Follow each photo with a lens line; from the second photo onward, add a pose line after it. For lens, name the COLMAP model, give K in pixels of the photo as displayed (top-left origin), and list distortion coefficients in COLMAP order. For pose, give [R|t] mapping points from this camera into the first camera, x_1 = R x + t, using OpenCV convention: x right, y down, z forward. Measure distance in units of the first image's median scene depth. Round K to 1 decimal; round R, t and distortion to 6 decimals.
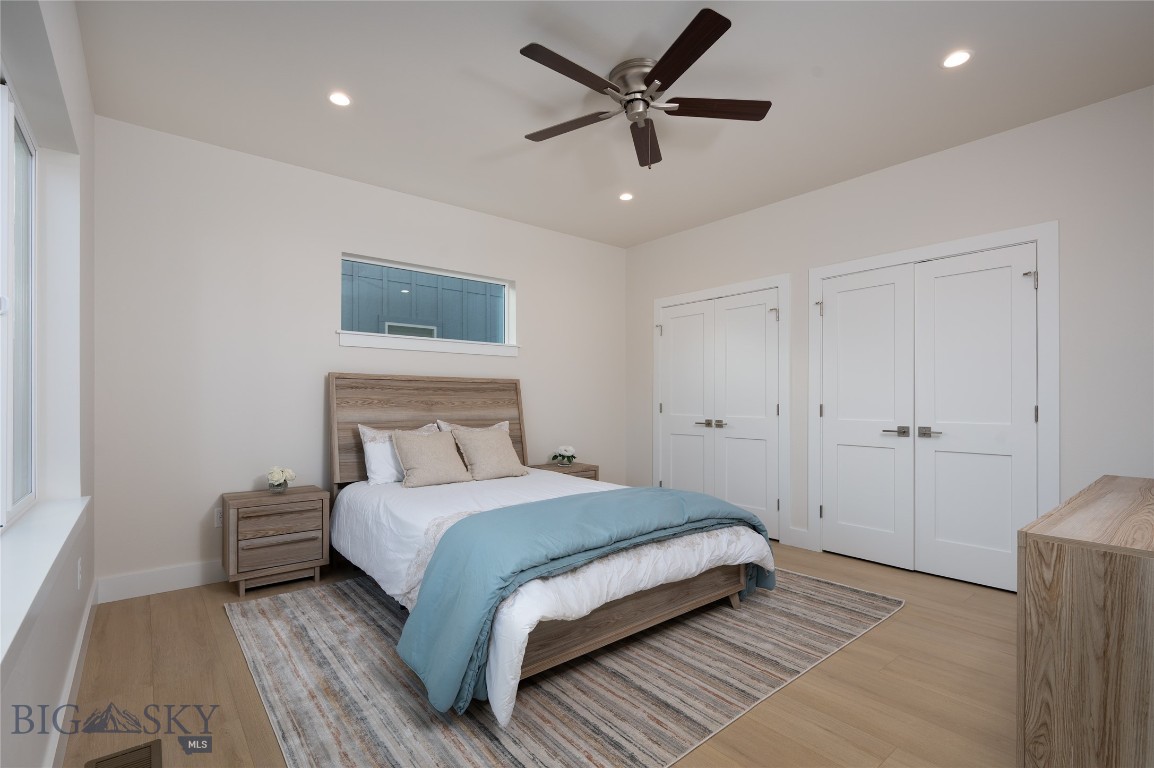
lens RADIAL K [[529.0, 0, 575.9], [0, 529.0, 403.2], [0, 0, 1]] dist [0.000457, -0.000001]
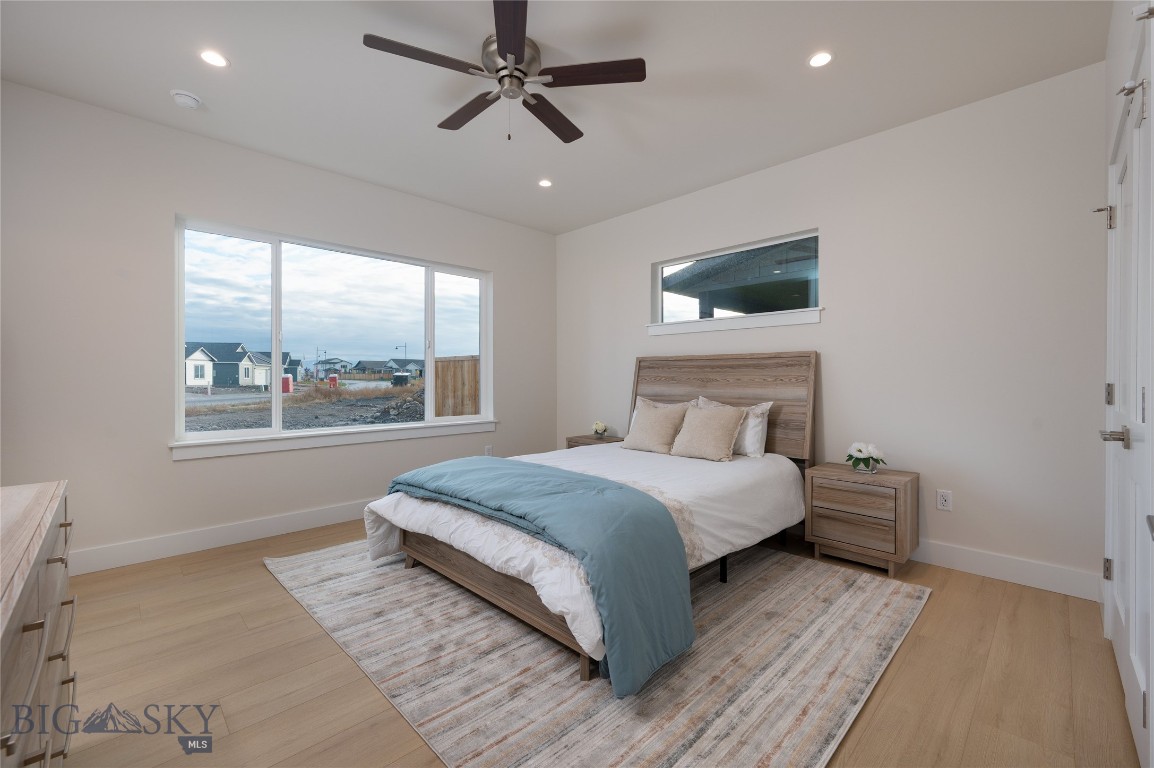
lens RADIAL K [[472.4, 0, 577.0], [0, 472.4, 384.0], [0, 0, 1]] dist [0.000426, 0.000050]
pose [[0.093474, 0.014480, -0.995516, 0.642830], [-0.005413, 0.999887, 0.014035, -0.004389], [0.995607, 0.004077, 0.093542, 0.650886]]
